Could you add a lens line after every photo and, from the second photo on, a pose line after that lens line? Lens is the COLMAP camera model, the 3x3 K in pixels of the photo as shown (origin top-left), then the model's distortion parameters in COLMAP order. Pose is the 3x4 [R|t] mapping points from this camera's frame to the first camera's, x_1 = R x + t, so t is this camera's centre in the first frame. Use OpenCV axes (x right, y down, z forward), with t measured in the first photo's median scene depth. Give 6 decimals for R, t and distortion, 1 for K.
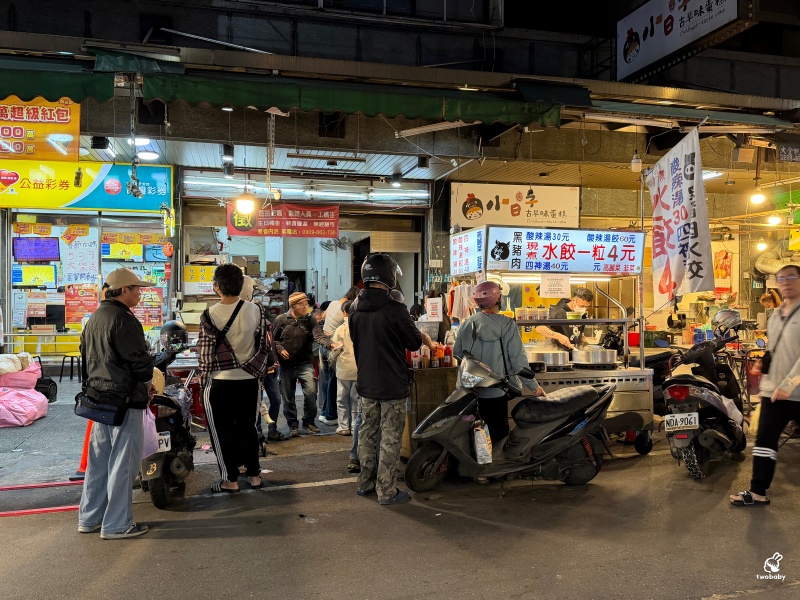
lens RADIAL K [[692.1, 0, 404.9], [0, 692.1, 297.2], [0, 0, 1]] dist [0.082991, -0.042111]
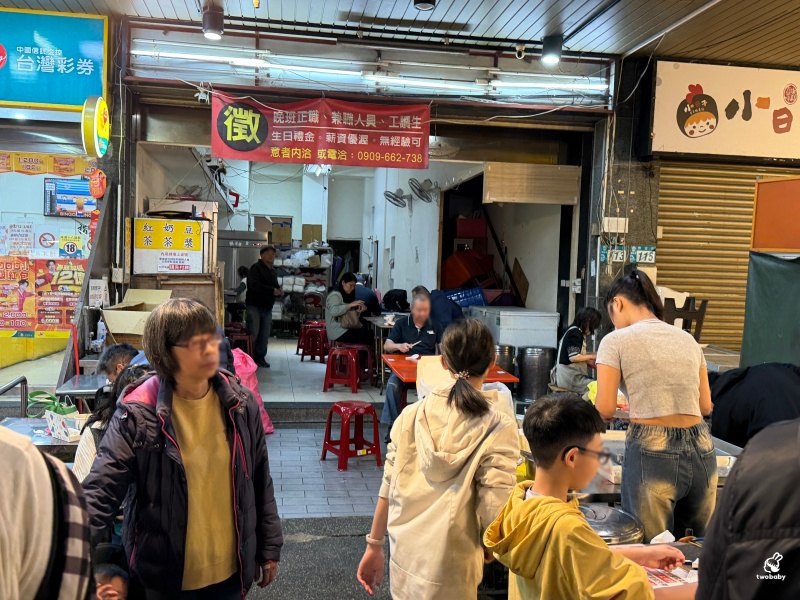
lens RADIAL K [[798.8, 0, 399.0], [0, 798.8, 303.3], [0, 0, 1]] dist [0.058816, 0.000000]
pose [[0.995441, 0.030690, -0.090306, -0.078576], [-0.027874, 0.999090, 0.032285, -0.007693], [0.091215, -0.029620, 0.995391, 0.532755]]
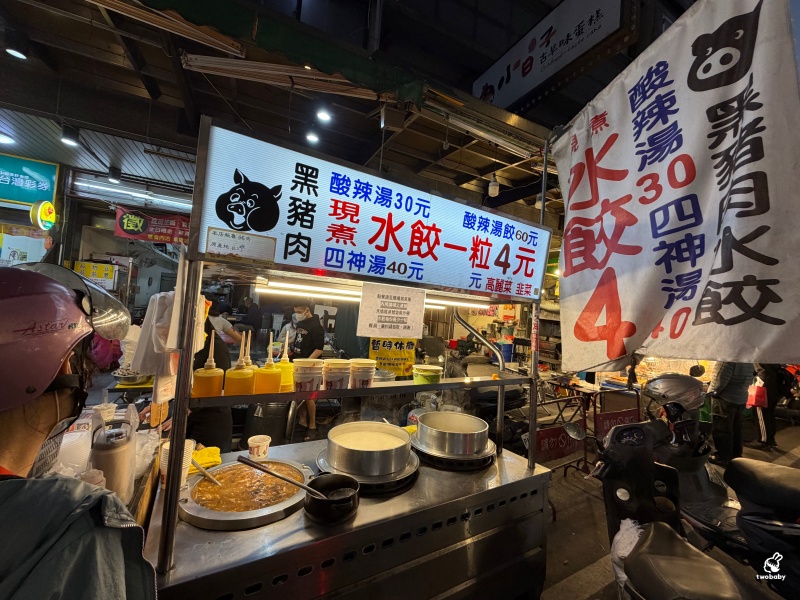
lens RADIAL K [[326.8, 0, 396.6], [0, 326.8, 296.9], [0, 0, 1]] dist [-0.000826, -0.000065]
pose [[0.981457, 0.084813, 0.171900, 0.121209], [-0.079199, 0.996085, -0.039271, -0.011660], [-0.174557, 0.024928, 0.984331, 0.527724]]
